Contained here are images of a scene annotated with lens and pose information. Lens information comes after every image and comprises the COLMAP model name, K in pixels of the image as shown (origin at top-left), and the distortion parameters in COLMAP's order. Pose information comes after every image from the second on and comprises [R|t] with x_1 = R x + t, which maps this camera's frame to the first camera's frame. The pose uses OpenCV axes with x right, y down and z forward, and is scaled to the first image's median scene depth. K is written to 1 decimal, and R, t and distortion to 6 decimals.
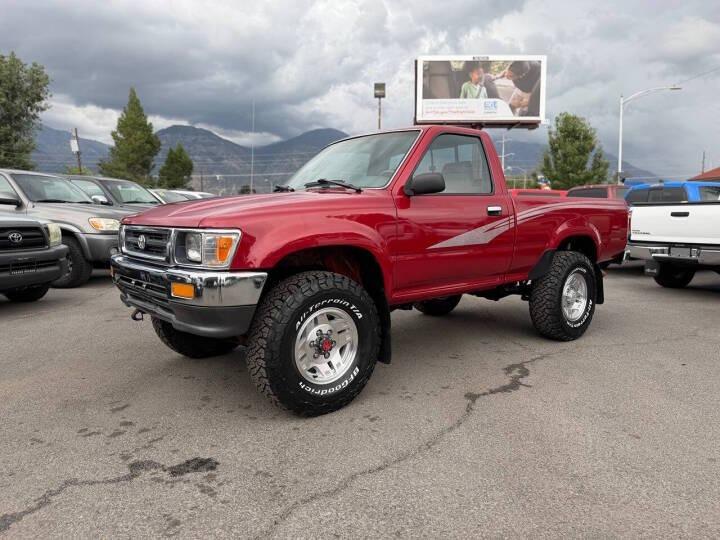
lens RADIAL K [[508.8, 0, 362.4], [0, 508.8, 264.7], [0, 0, 1]] dist [0.038426, -0.045154]
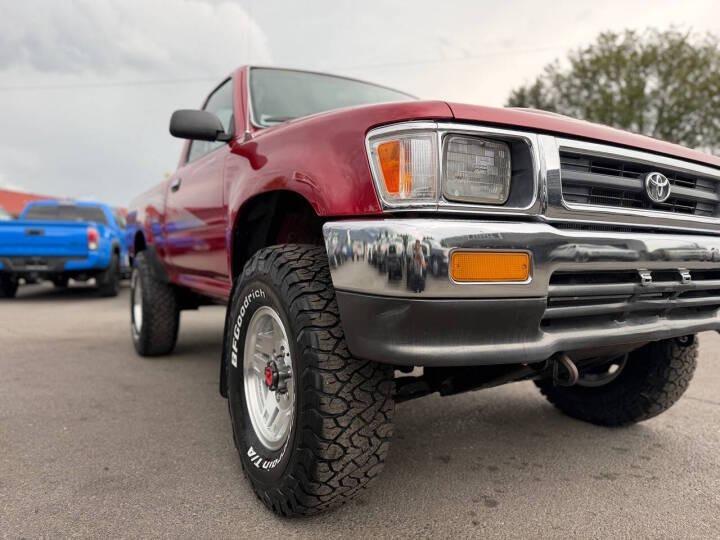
lens RADIAL K [[508.8, 0, 363.9], [0, 508.8, 267.4], [0, 0, 1]] dist [0.038426, -0.045154]
pose [[0.156112, -0.017573, 0.987583, -0.618834], [0.083000, 0.996539, 0.004612, 0.003043], [-0.984246, 0.081250, 0.157030, 0.788189]]
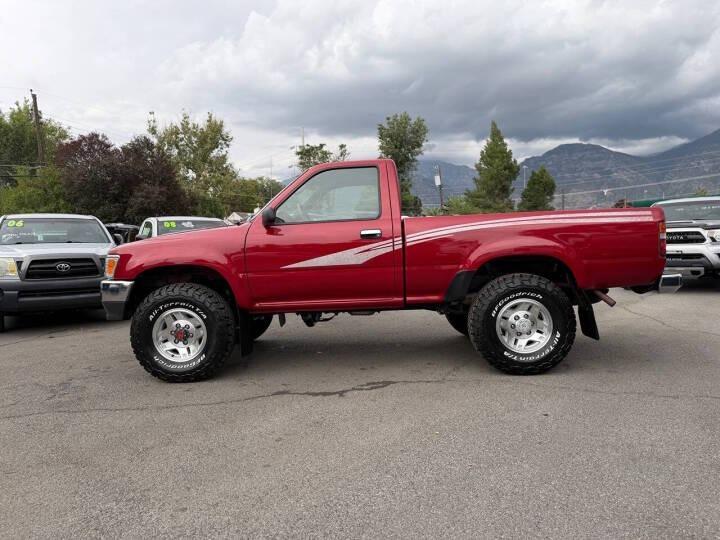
lens RADIAL K [[508.8, 0, 358.9], [0, 508.8, 272.2], [0, 0, 1]] dist [0.038426, -0.045154]
pose [[0.744799, 0.013368, -0.667155, 0.786255], [-0.029505, 0.999481, -0.012913, -0.008854], [0.666636, 0.029302, 0.744807, 0.158789]]
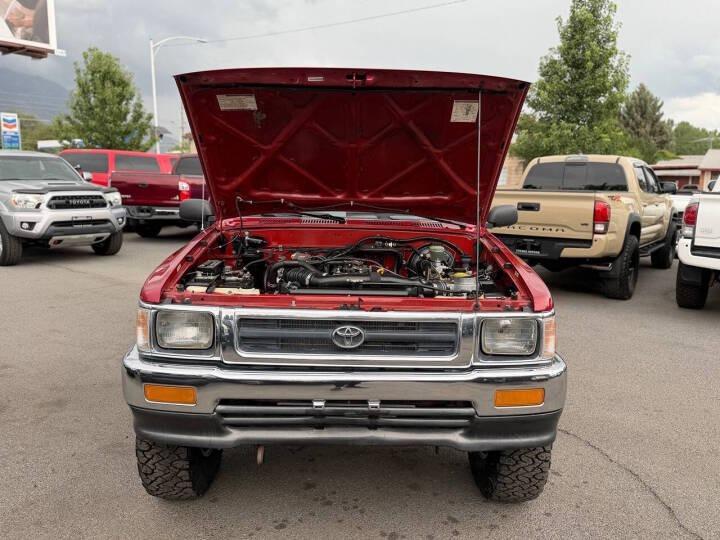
lens RADIAL K [[593.3, 0, 366.0], [0, 593.3, 265.3], [0, 0, 1]] dist [0.067602, -0.091774]
pose [[0.630286, -0.103817, 0.769390, -0.632535], [0.049449, 0.994375, 0.093667, -0.129652], [-0.774787, -0.020991, 0.631874, 0.347948]]
